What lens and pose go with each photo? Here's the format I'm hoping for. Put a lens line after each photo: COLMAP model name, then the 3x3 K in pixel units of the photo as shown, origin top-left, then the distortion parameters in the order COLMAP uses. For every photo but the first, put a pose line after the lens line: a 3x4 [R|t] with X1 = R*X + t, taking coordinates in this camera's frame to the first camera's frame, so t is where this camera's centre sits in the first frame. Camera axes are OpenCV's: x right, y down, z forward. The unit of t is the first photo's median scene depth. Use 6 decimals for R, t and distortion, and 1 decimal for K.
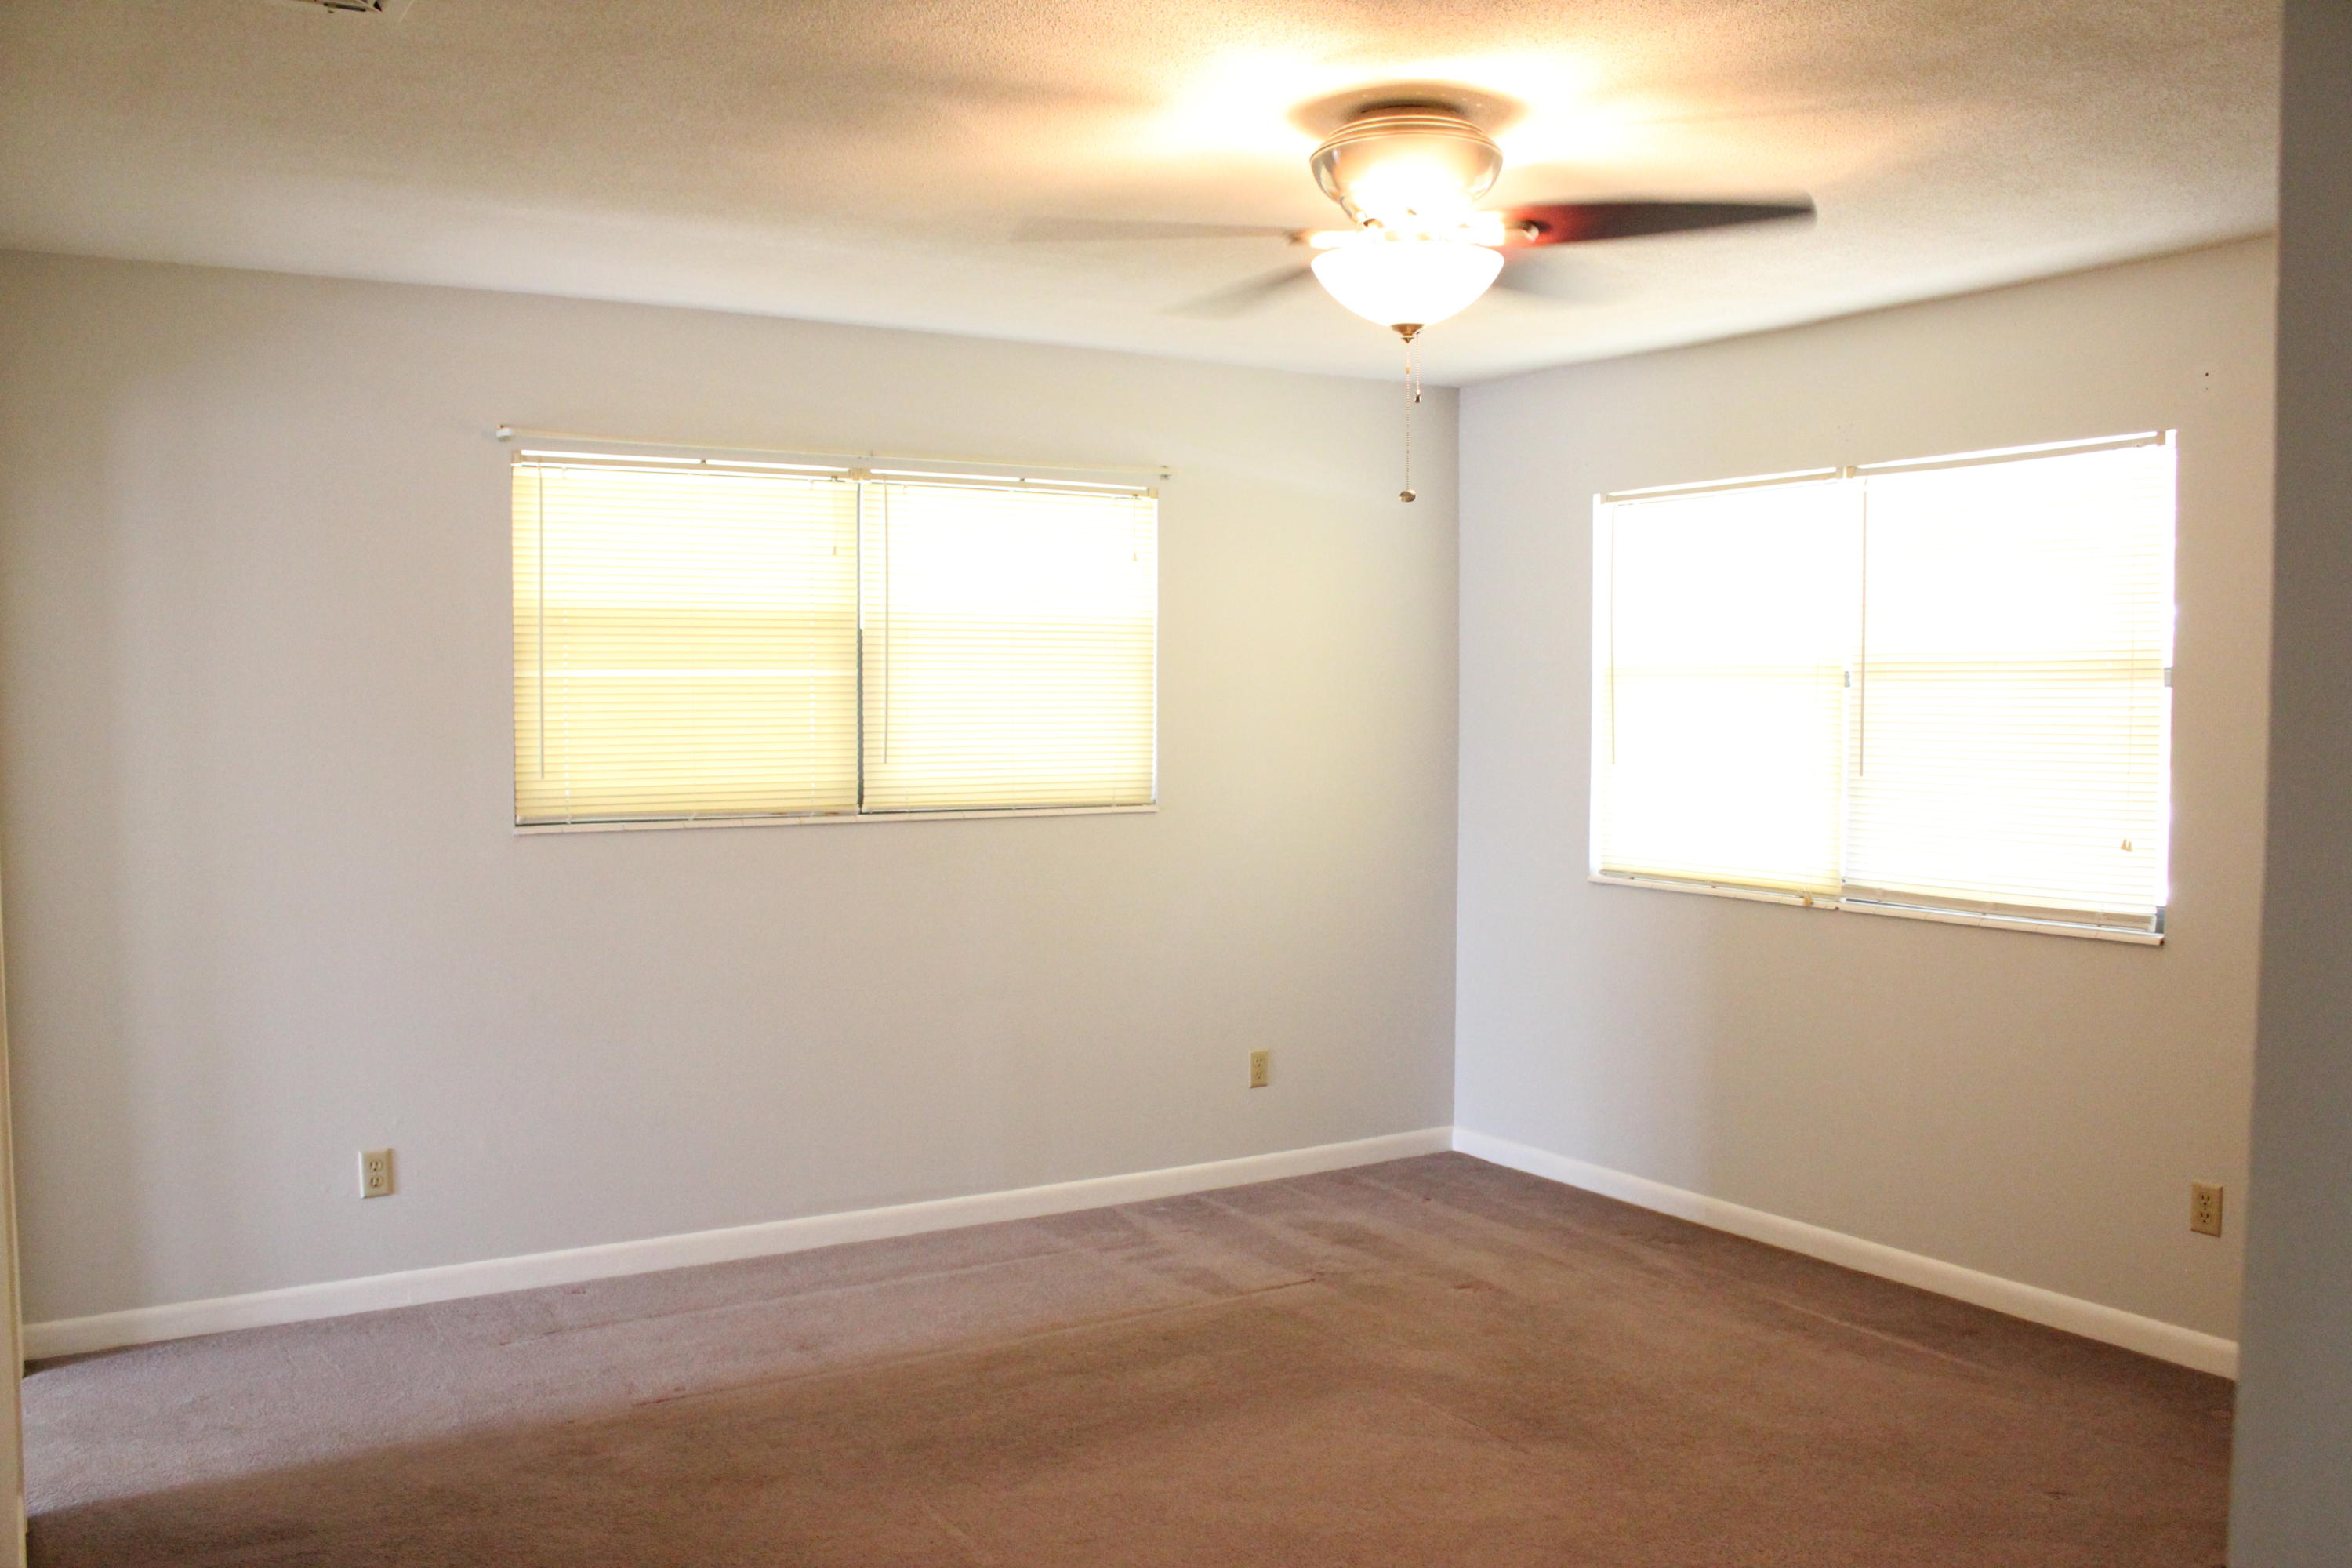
lens RADIAL K [[1956.4, 0, 1161.3], [0, 1956.4, 808.8], [0, 0, 1]] dist [-0.169543, 0.150537]
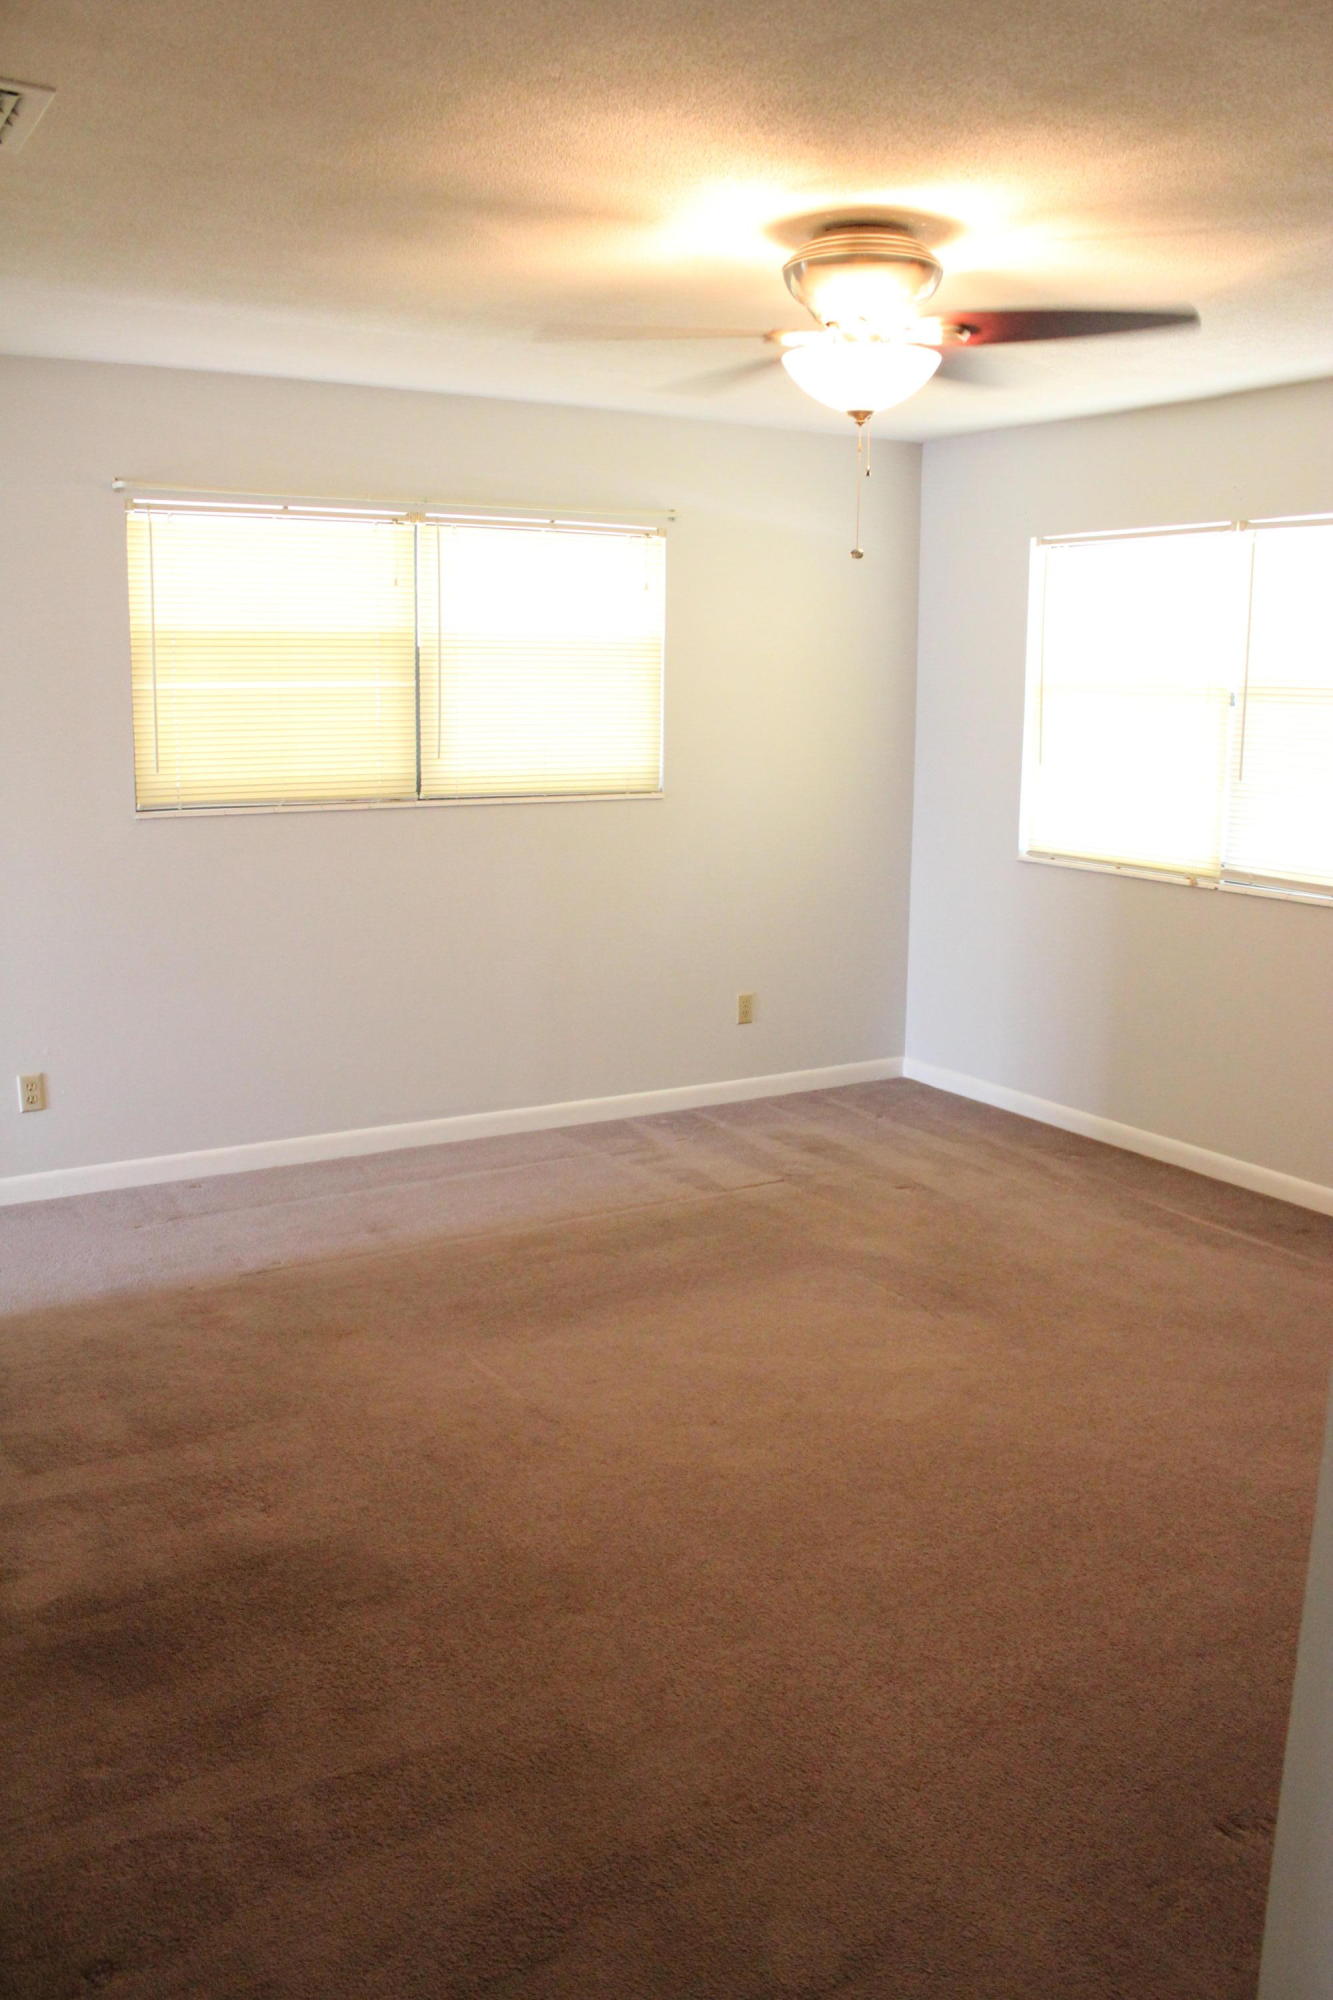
lens RADIAL K [[1663.6, 0, 682.8], [0, 1663.6, 1003.6], [0, 0, 1]] dist [-0.169543, 0.150537]
pose [[0.999951, 0.009586, -0.002332, 0.015854], [-0.009180, 0.990681, 0.135892, -0.014449], [0.003613, -0.135864, 0.990721, -0.045440]]
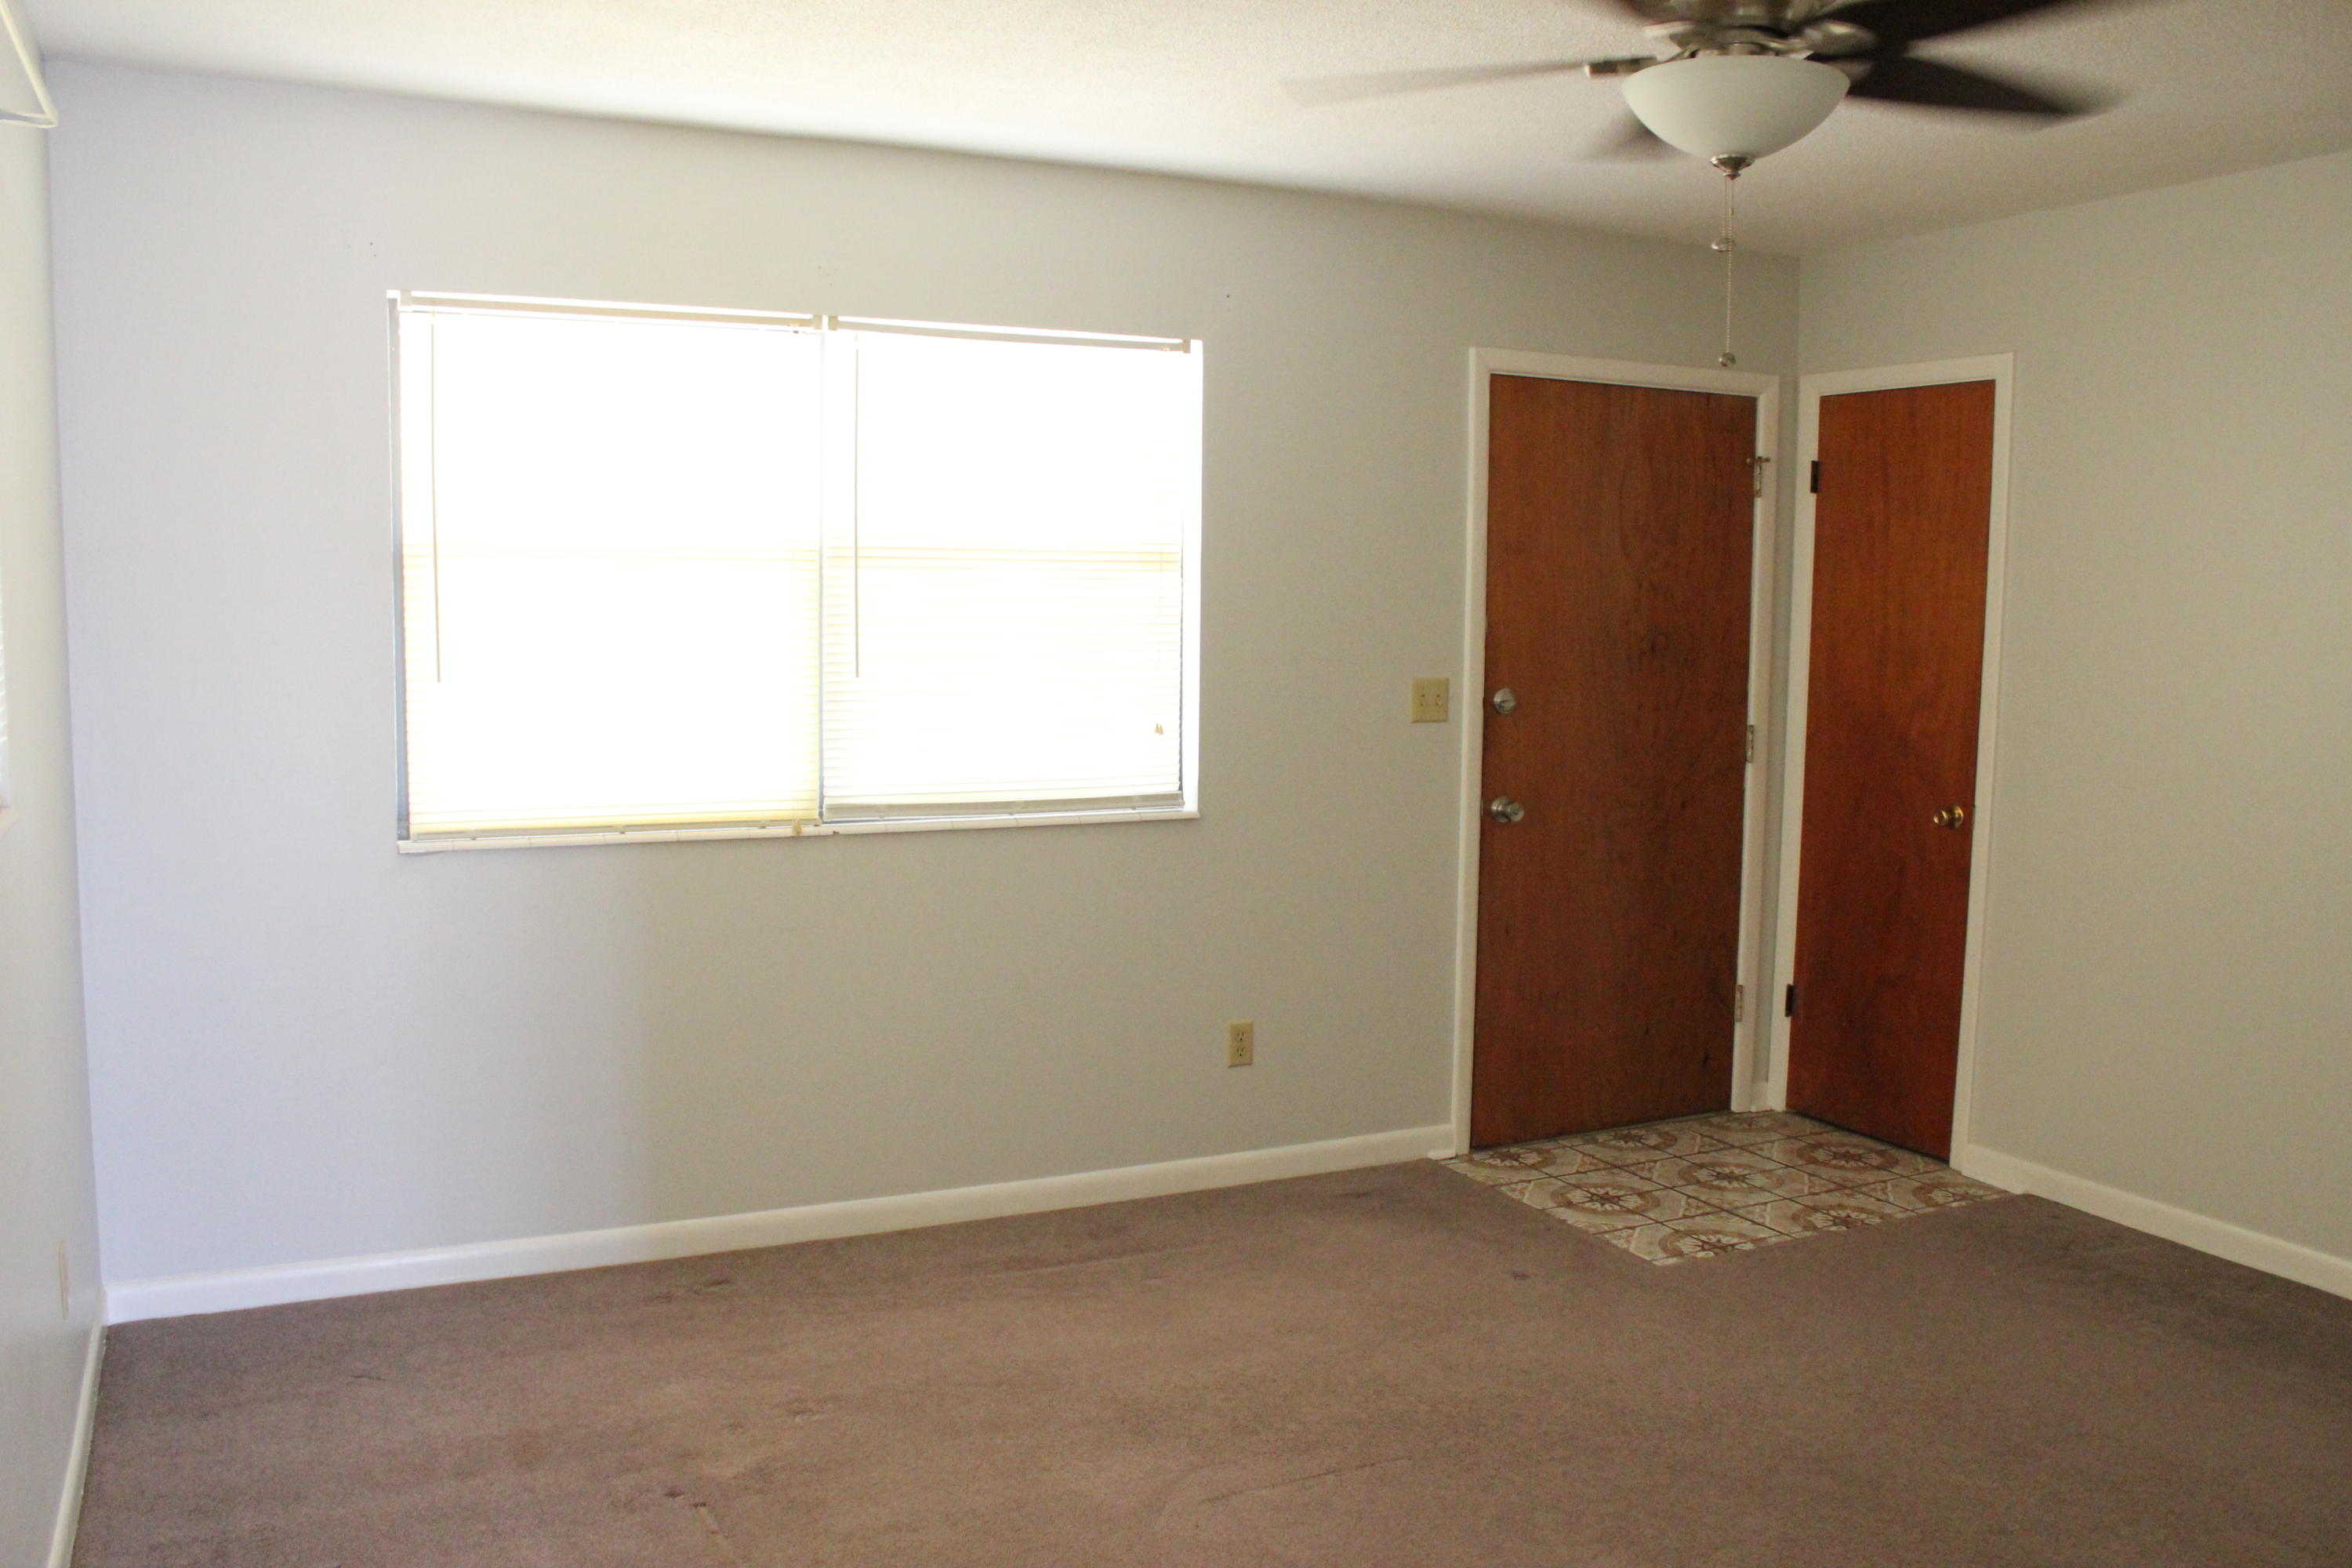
lens RADIAL K [[1947.6, 0, 1126.3], [0, 1947.6, 793.4], [0, 0, 1]] dist [-0.168341, 0.145275]
pose [[0.110759, -0.097718, 0.989032, -0.507553], [0.048166, 0.994513, 0.092866, -0.041498], [-0.992679, 0.037352, 0.114858, 0.797959]]
